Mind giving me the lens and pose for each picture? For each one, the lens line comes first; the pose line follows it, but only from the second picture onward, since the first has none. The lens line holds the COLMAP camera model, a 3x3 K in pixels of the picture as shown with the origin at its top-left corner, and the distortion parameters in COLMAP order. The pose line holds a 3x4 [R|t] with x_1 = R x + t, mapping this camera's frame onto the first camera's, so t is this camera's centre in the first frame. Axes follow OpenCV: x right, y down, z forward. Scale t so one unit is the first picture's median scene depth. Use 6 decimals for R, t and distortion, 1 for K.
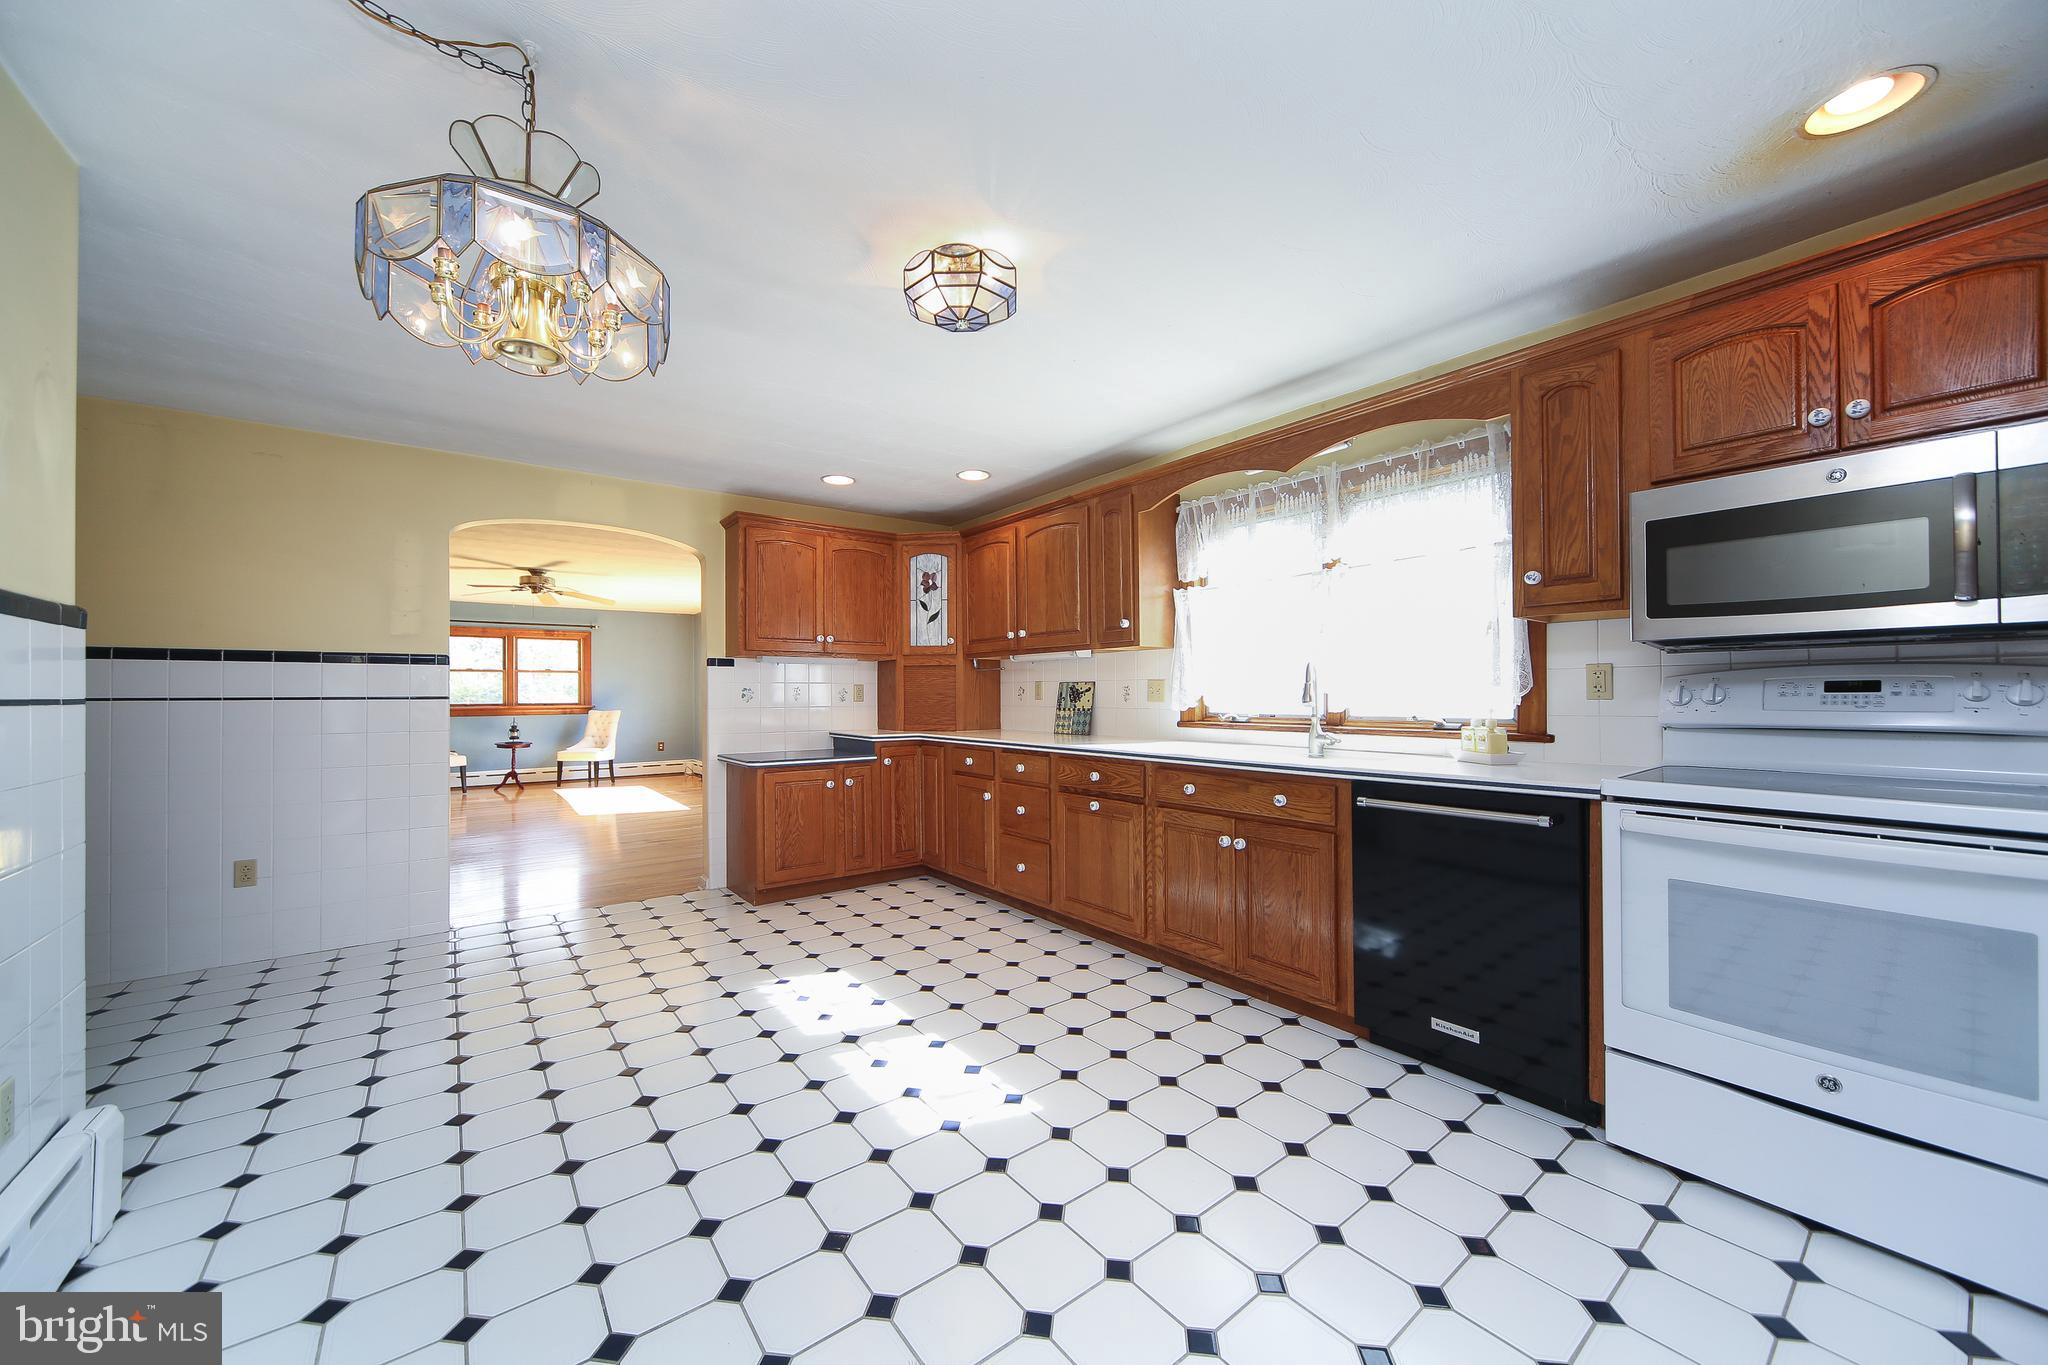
lens RADIAL K [[749.6, 0, 1024.0], [0, 749.6, 682.5], [0, 0, 1]] dist [-0.000680, 0.000128]
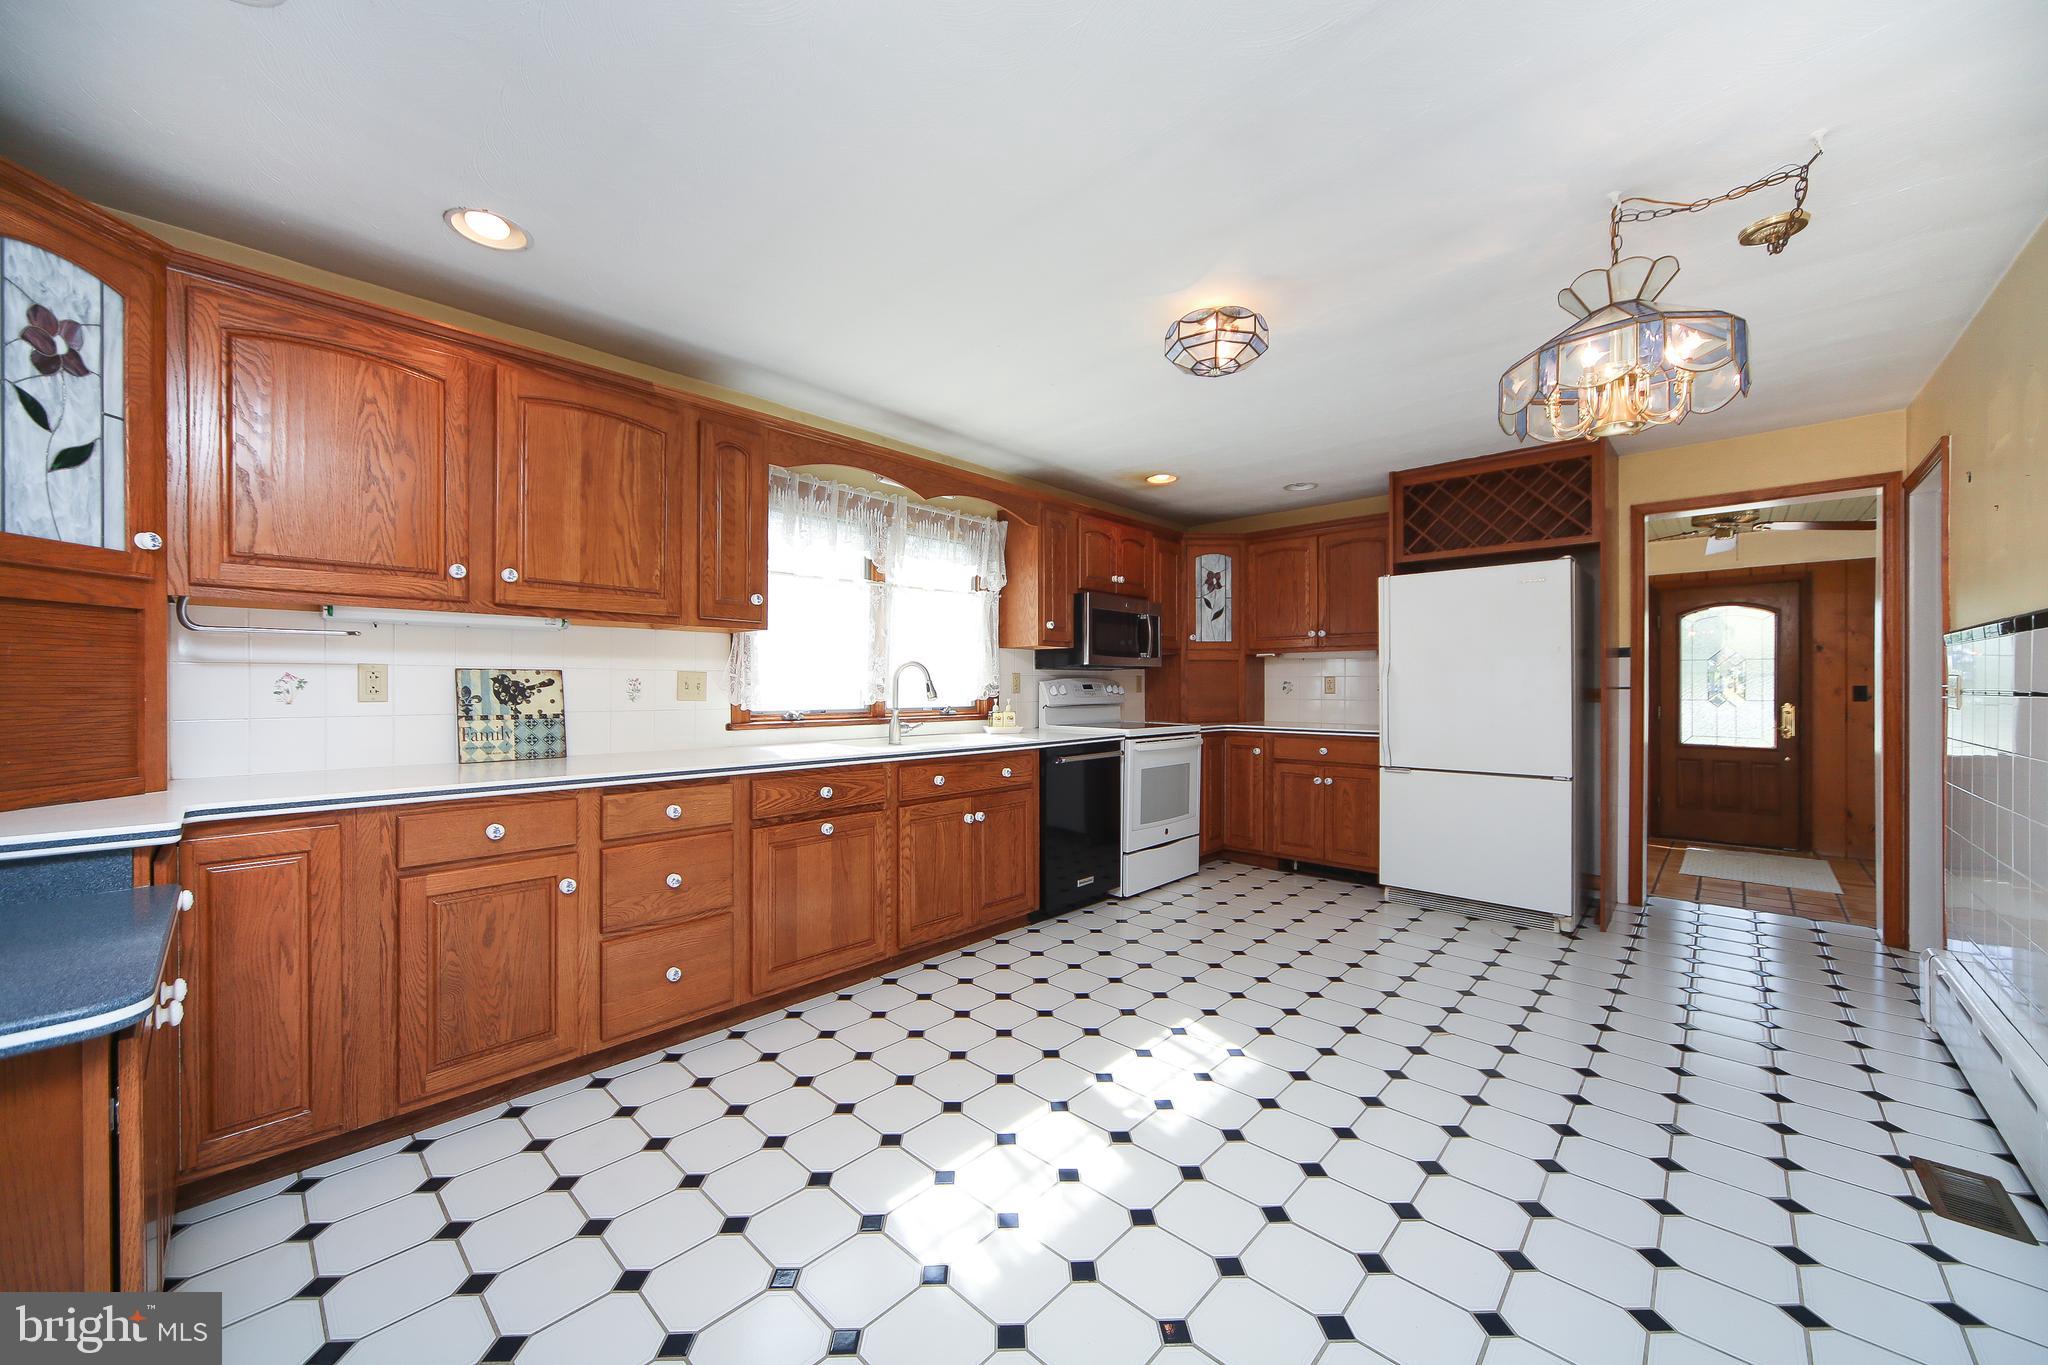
lens RADIAL K [[749.6, 0, 1024.0], [0, 749.6, 682.5], [0, 0, 1]] dist [-0.000680, 0.000128]
pose [[-0.159671, 0.011928, 0.987098, -0.722695], [-0.013338, 0.999810, -0.014239, 0.015924], [-0.987080, -0.015439, -0.159481, 0.905253]]
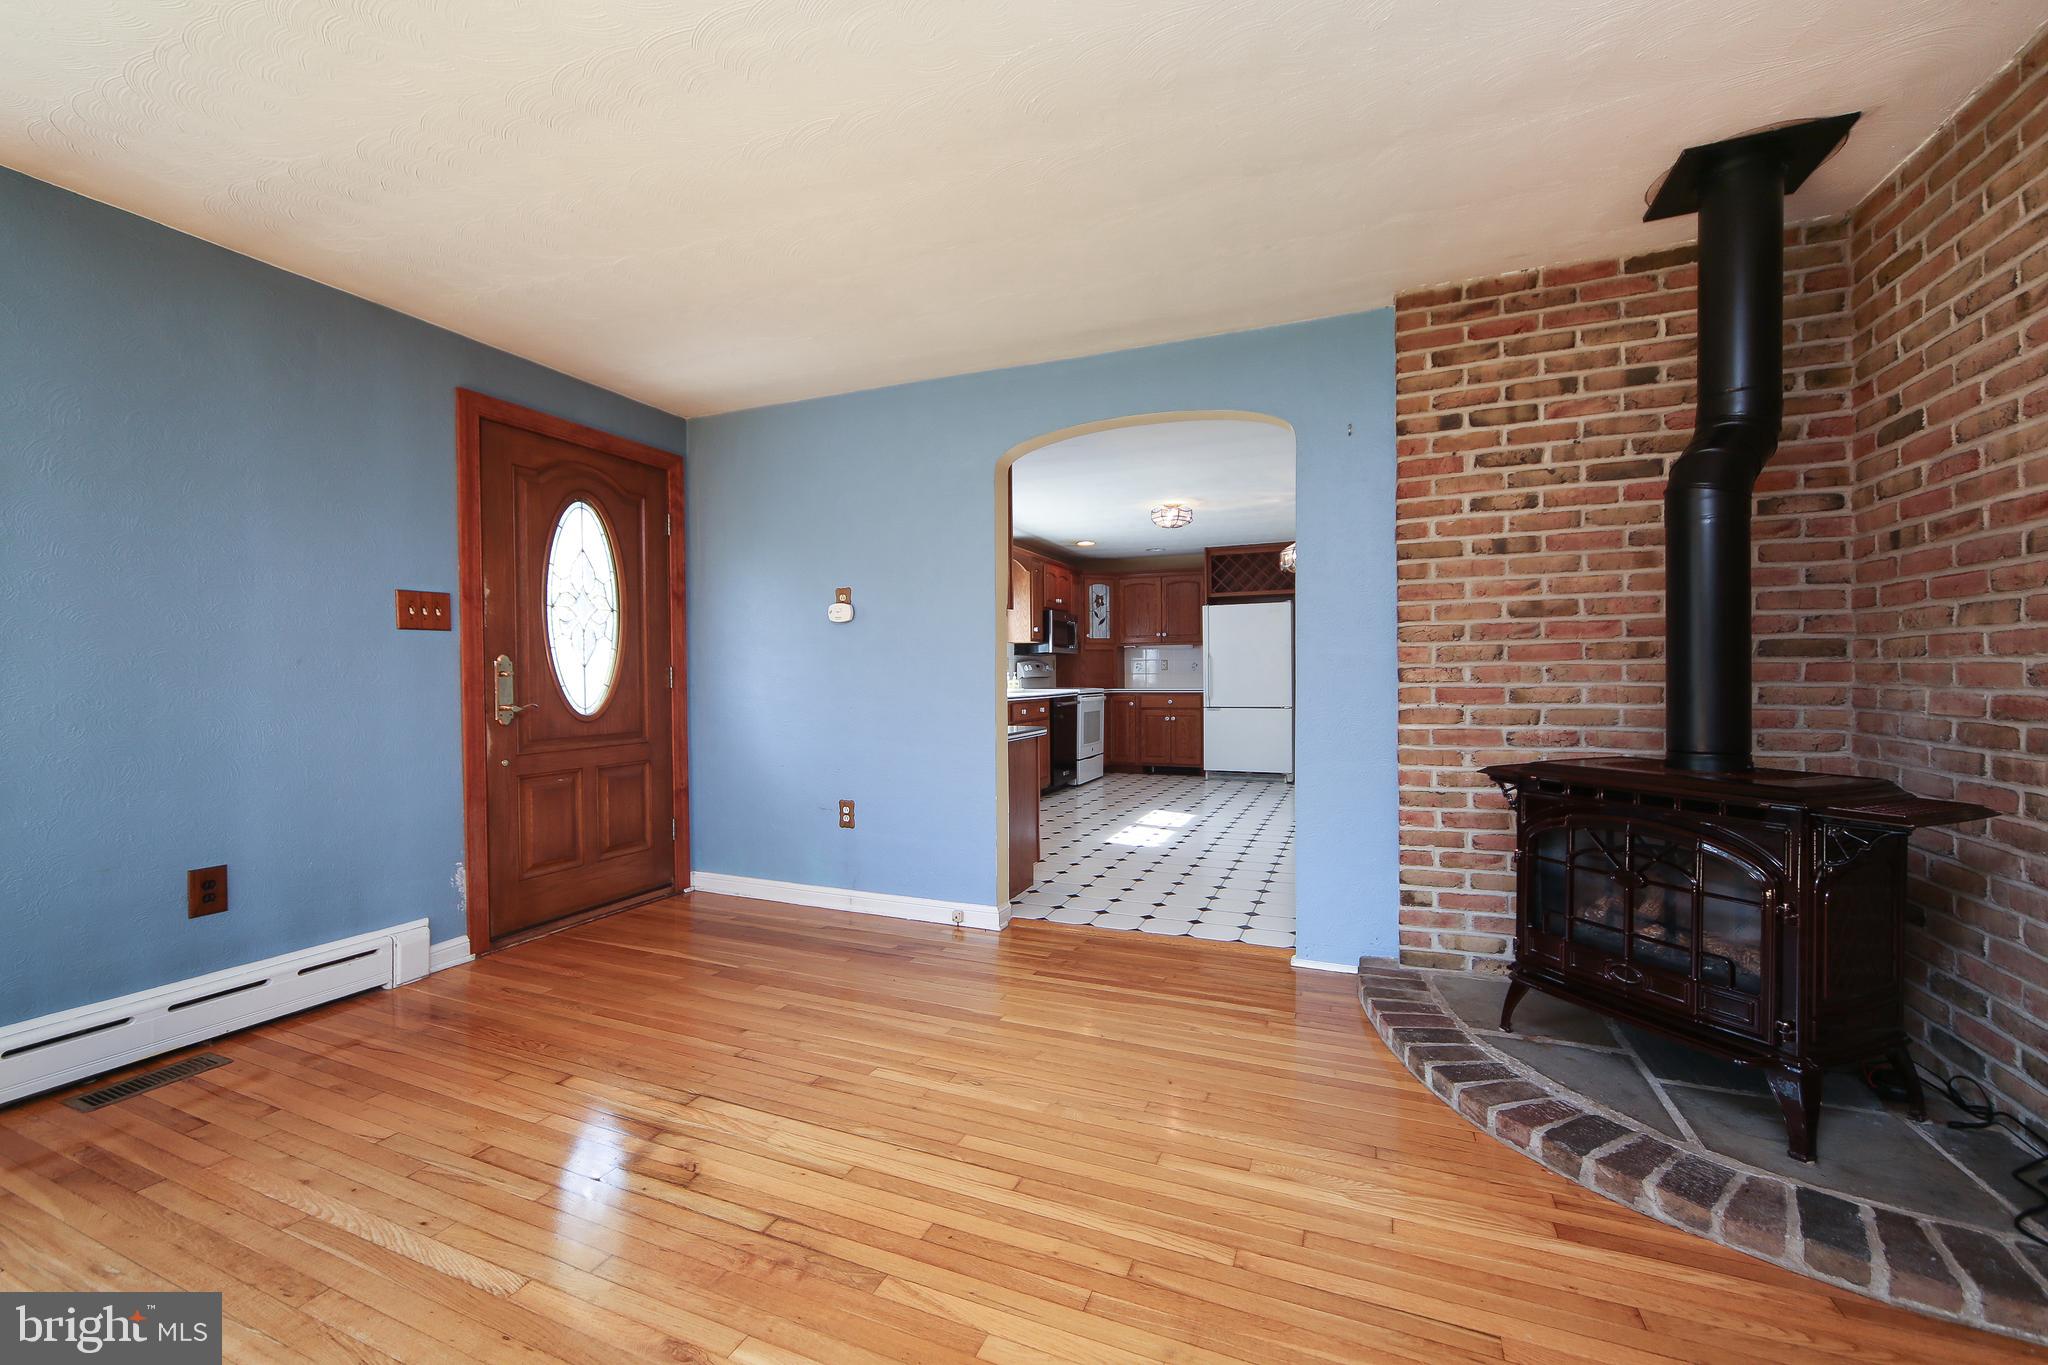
lens RADIAL K [[802.8, 0, 1024.0], [0, 802.8, 682.5], [0, 0, 1]] dist [-0.000271, -0.000063]
pose [[-0.494171, -0.000283, 0.869365, -1.436636], [-0.006653, 0.999972, -0.003456, 0.060564], [-0.869339, -0.007492, -0.494159, 1.785404]]
